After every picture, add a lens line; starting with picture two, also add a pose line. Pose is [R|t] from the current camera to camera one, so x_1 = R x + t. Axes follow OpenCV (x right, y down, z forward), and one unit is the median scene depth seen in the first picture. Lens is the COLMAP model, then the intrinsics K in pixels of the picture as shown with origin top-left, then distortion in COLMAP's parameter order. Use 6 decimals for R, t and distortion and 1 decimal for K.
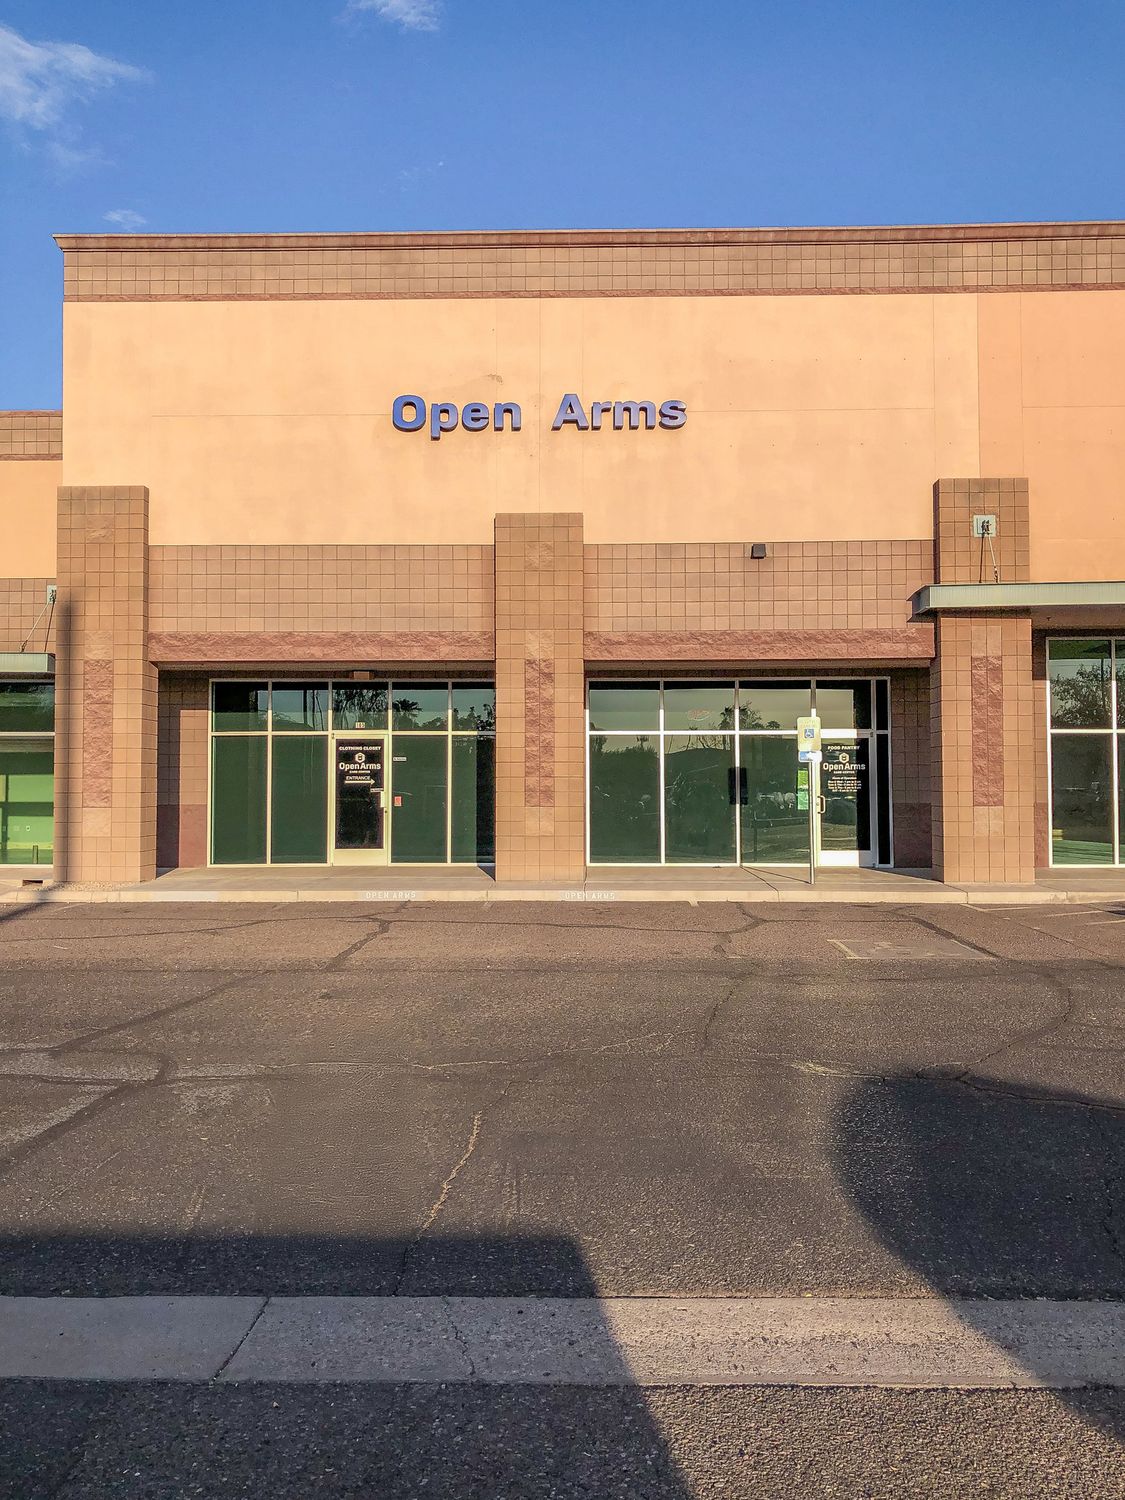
lens RADIAL K [[1226.1, 0, 558.1], [0, 1226.1, 749.3], [0, 0, 1]] dist [0.062704, -0.019179]
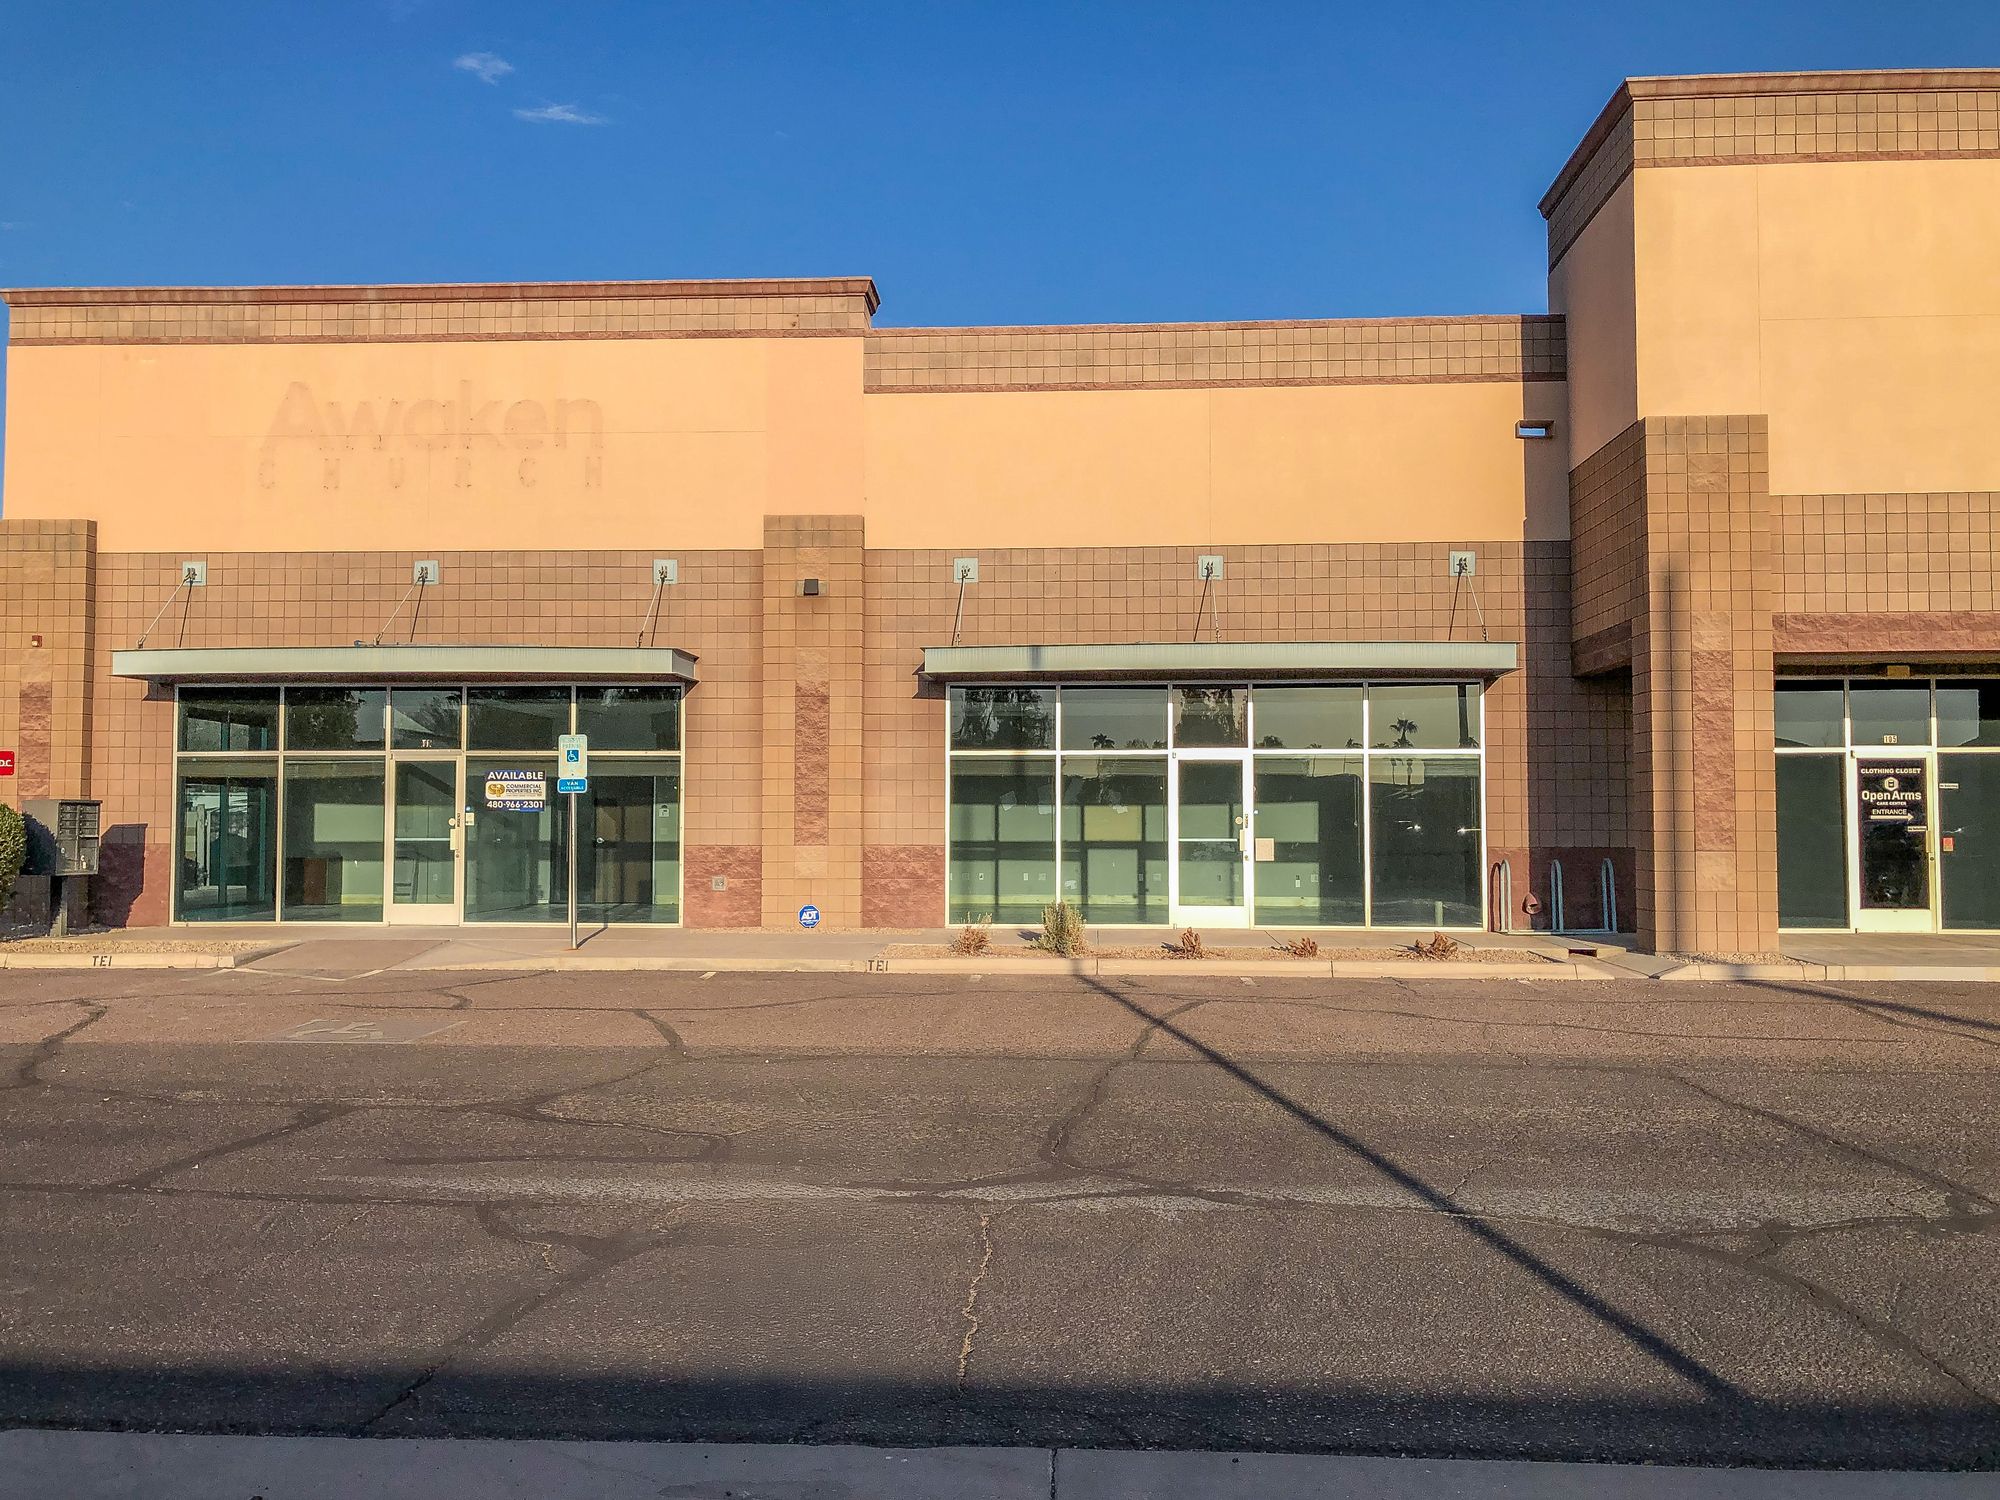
lens RADIAL K [[1634.7, 0, 1004.6], [0, 1634.7, 759.7], [0, 0, 1]] dist [0.062704, -0.019179]
pose [[0.999913, 0.000890, 0.013194, -0.702969], [-0.000789, 0.999970, -0.007652, 0.000388], [-0.013200, 0.007641, 0.999884, 0.019276]]
